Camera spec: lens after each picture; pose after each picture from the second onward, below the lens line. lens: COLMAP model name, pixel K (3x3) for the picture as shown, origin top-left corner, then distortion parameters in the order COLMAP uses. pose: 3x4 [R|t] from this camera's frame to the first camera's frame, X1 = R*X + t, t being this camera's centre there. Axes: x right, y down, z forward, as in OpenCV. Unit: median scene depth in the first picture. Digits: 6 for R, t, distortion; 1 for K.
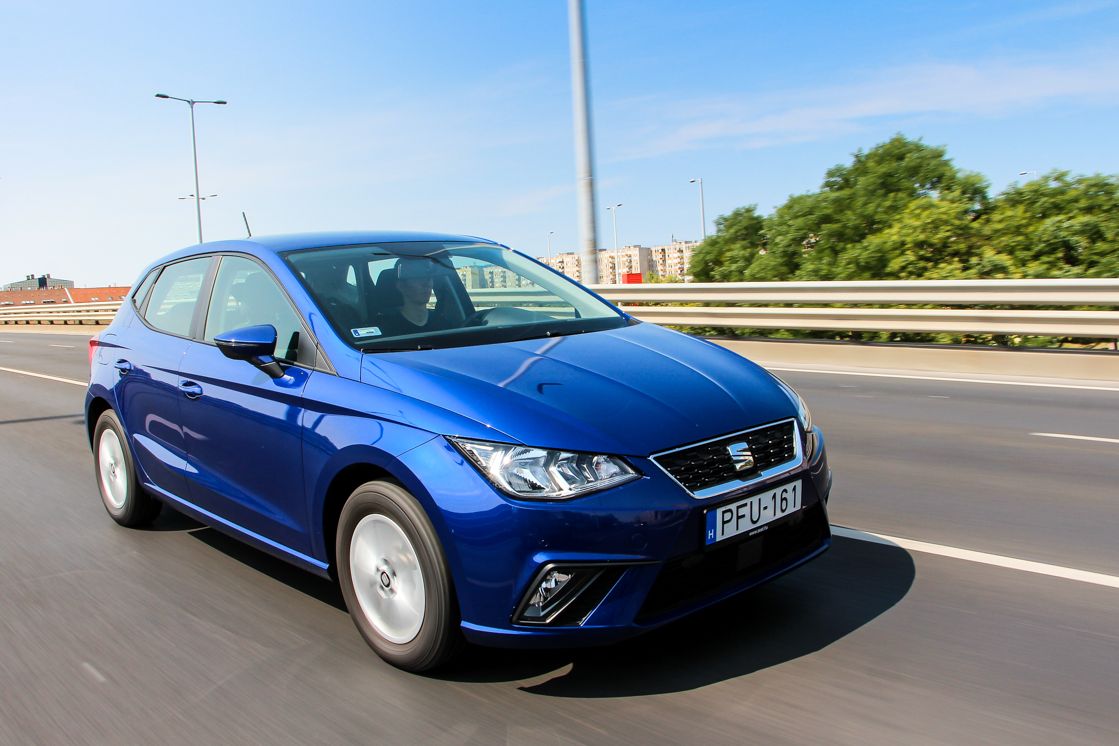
lens RADIAL K [[925.9, 0, 558.8], [0, 925.9, 374.8], [0, 0, 1]] dist [-0.088947, -0.001612]
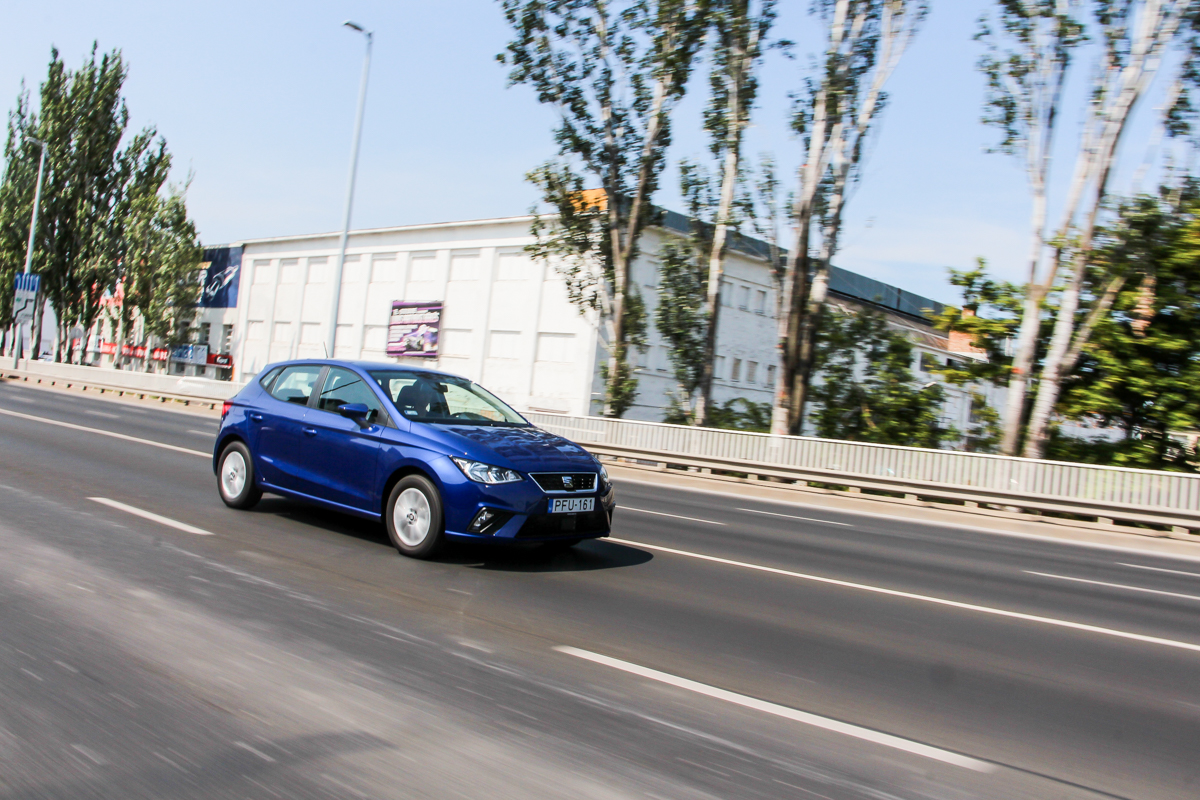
lens RADIAL K [[992.9, 0, 599.9], [0, 992.9, 400.2], [0, 0, 1]] dist [-0.088947, -0.001612]
pose [[0.986489, 0.122398, 0.108892, -0.026098], [-0.108246, 0.985907, -0.127555, 0.202046], [-0.122970, 0.114045, 0.985836, -1.590111]]
